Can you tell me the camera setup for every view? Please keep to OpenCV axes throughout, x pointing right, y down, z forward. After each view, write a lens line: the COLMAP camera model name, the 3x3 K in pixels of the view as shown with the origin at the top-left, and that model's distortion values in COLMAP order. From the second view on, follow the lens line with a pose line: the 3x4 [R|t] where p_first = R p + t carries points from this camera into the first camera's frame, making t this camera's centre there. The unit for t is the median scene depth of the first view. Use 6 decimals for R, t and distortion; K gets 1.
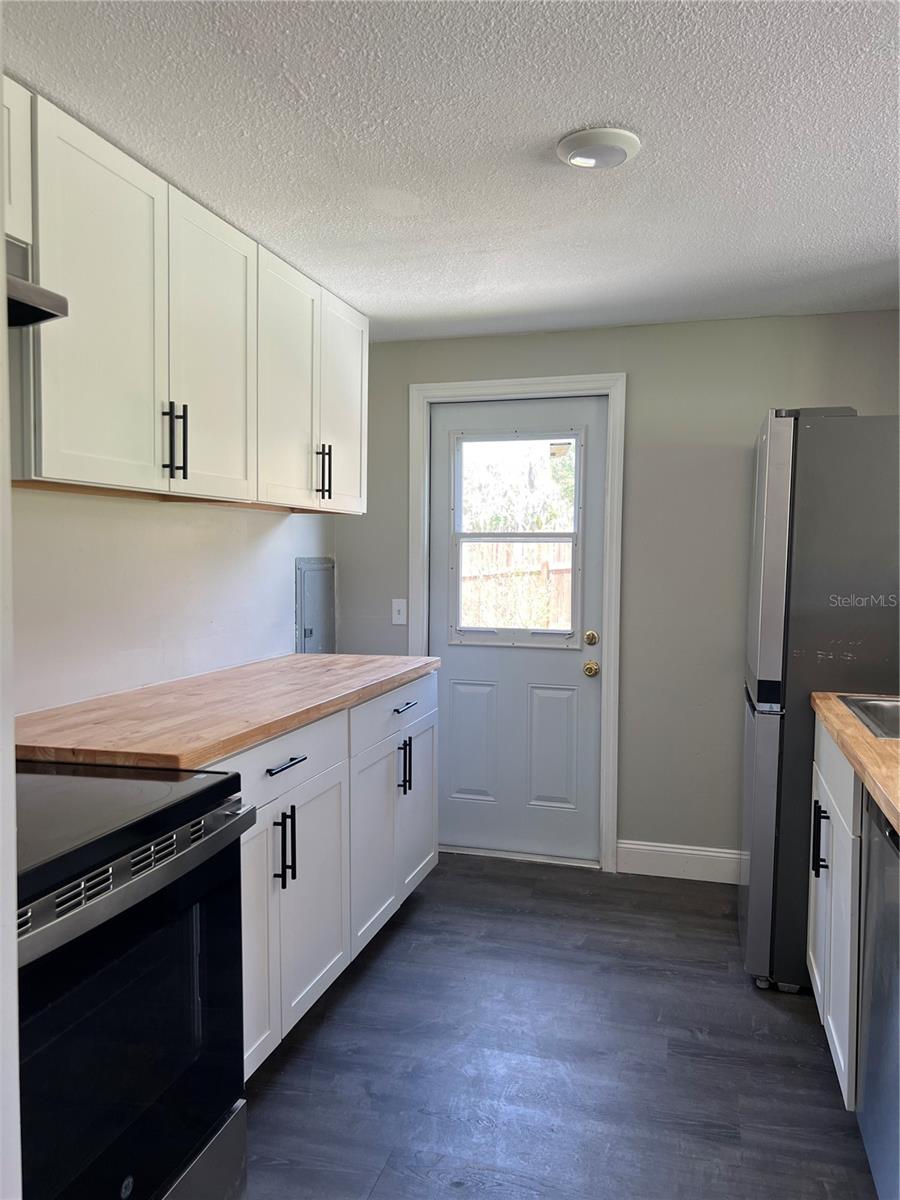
lens RADIAL K [[896.3, 0, 439.8], [0, 896.3, 603.3], [0, 0, 1]] dist [0.062671, -0.072737]
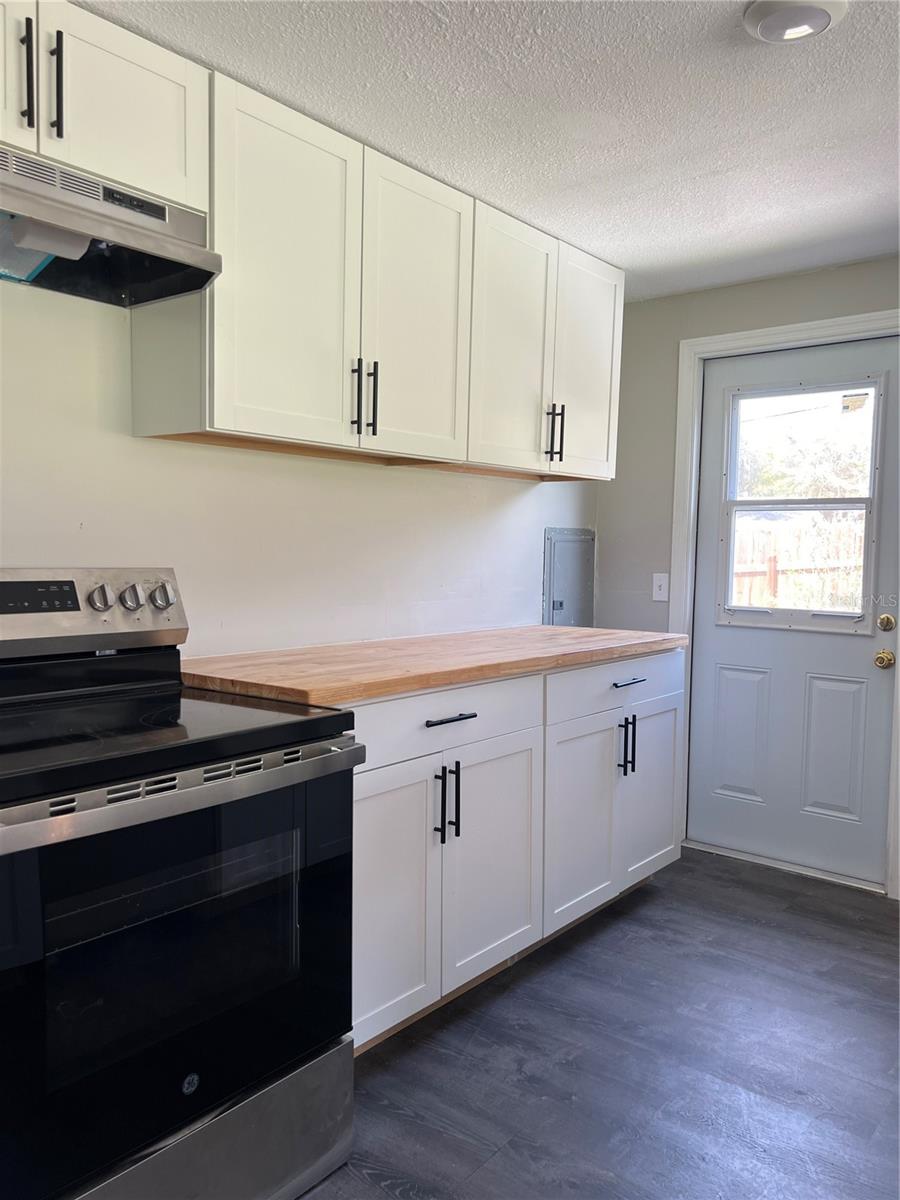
lens RADIAL K [[896.3, 0, 439.8], [0, 896.3, 603.3], [0, 0, 1]] dist [0.062671, -0.072737]
pose [[0.921387, 0.031684, -0.387352, 0.141125], [-0.029781, 0.999497, 0.010915, 0.030367], [0.387503, 0.001478, 0.921867, 0.064172]]
